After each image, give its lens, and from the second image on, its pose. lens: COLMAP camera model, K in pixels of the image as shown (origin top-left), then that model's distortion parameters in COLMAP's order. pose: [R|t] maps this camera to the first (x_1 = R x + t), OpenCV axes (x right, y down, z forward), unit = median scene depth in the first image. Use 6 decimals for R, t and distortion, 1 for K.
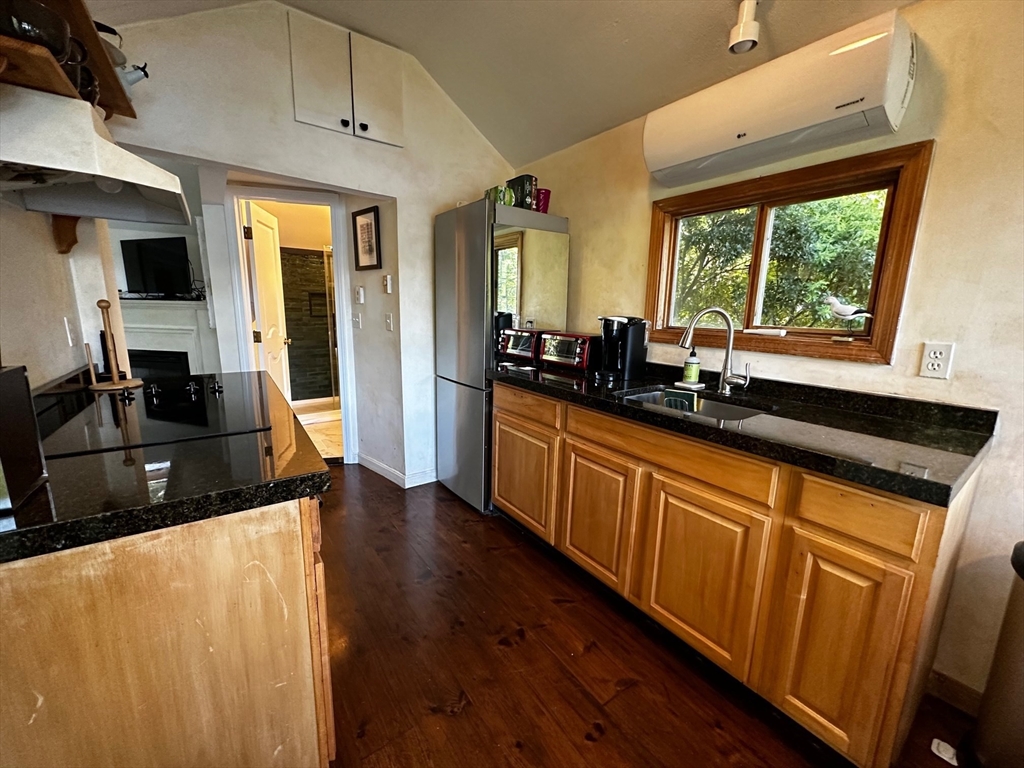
lens RADIAL K [[408.0, 0, 515.7], [0, 408.0, 384.4], [0, 0, 1]] dist [-0.007714, 0.000062]
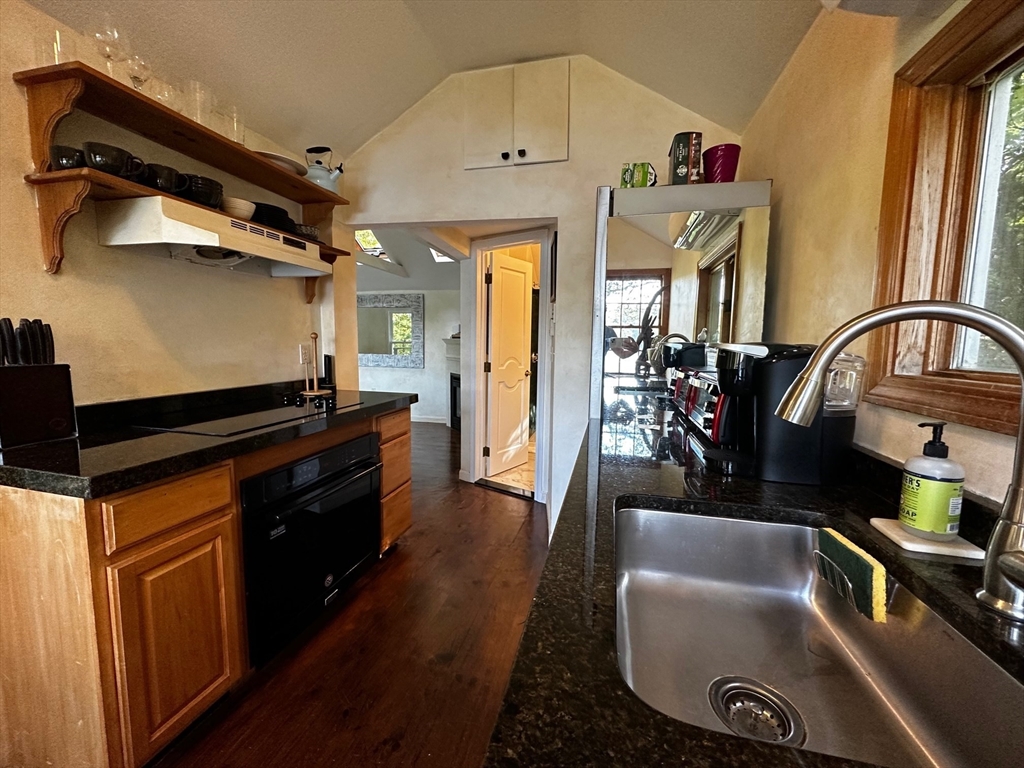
lens RADIAL K [[408.0, 0, 509.0], [0, 408.0, 384.9], [0, 0, 1]] dist [-0.007714, 0.000062]
pose [[0.640529, 0.067312, -0.764979, 0.398690], [-0.141123, 0.989504, -0.031097, -0.057545], [0.754856, 0.127875, 0.643304, 0.444522]]
